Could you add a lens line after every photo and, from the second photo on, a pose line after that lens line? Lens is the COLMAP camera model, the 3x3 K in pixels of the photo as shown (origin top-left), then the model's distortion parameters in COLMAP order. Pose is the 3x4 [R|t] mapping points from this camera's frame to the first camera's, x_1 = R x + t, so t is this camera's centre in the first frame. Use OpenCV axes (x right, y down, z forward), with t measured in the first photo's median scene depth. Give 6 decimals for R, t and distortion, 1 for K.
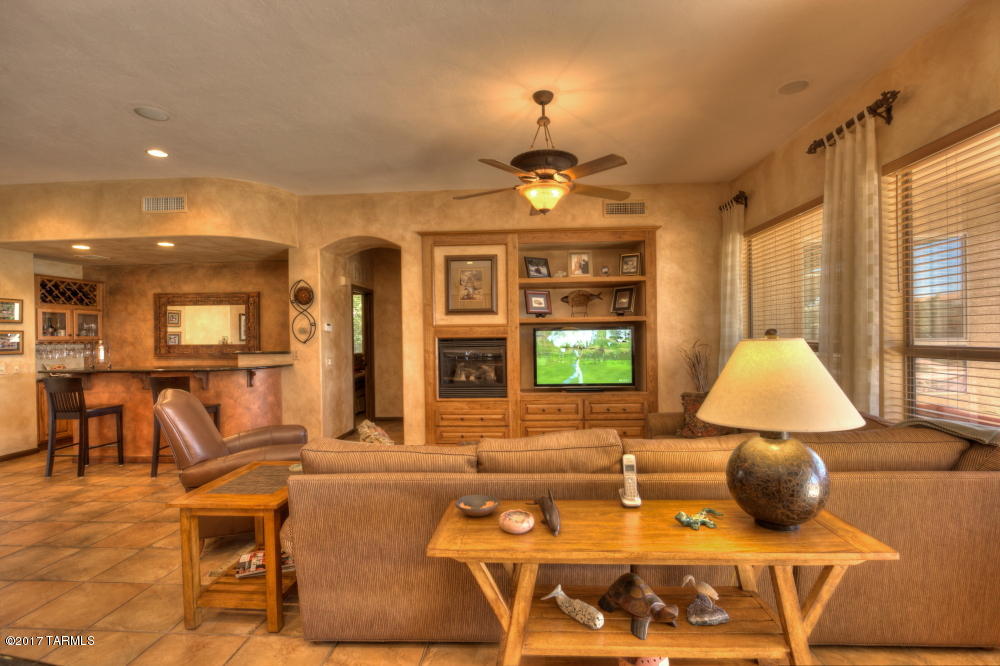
lens RADIAL K [[462.0, 0, 505.4], [0, 462.0, 338.6], [0, 0, 1]] dist [-0.015449, 0.003119]
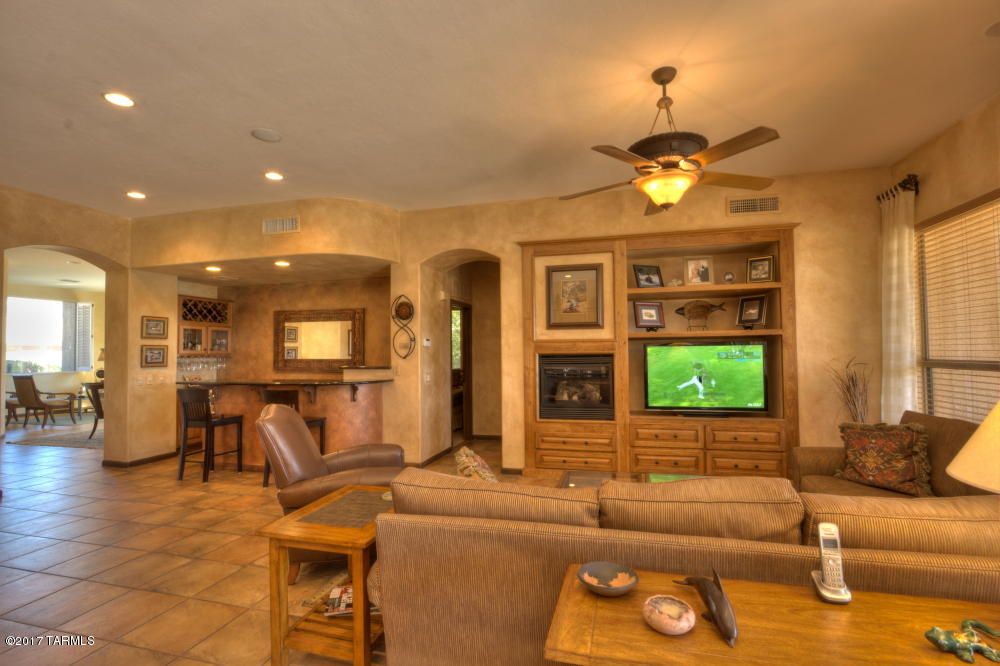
lens RADIAL K [[462.0, 0, 504.2], [0, 462.0, 338.8], [0, 0, 1]] dist [-0.015449, 0.003119]
pose [[0.978745, -0.001737, -0.205075, -0.023249], [-0.005200, 0.999432, -0.033284, -0.000399], [0.205016, 0.033643, 0.978180, 0.073969]]
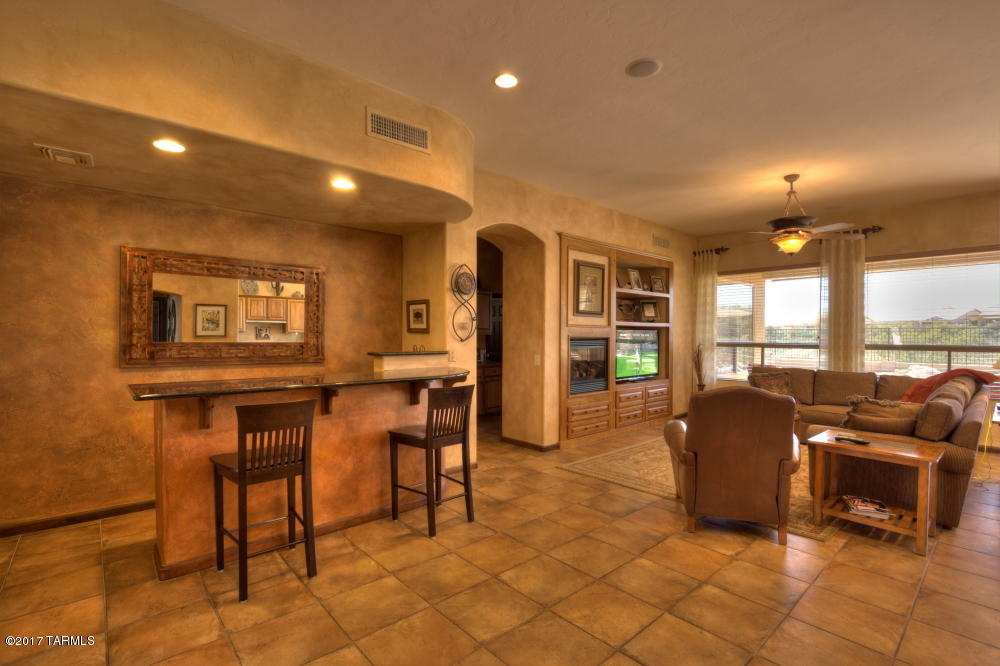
lens RADIAL K [[462.0, 0, 505.0], [0, 462.0, 340.0], [0, 0, 1]] dist [-0.015449, 0.003119]
pose [[0.704973, 0.010065, 0.709163, -1.042153], [-0.007565, 0.999949, -0.006672, 0.013522], [-0.709194, -0.000661, 0.705013, 0.390816]]
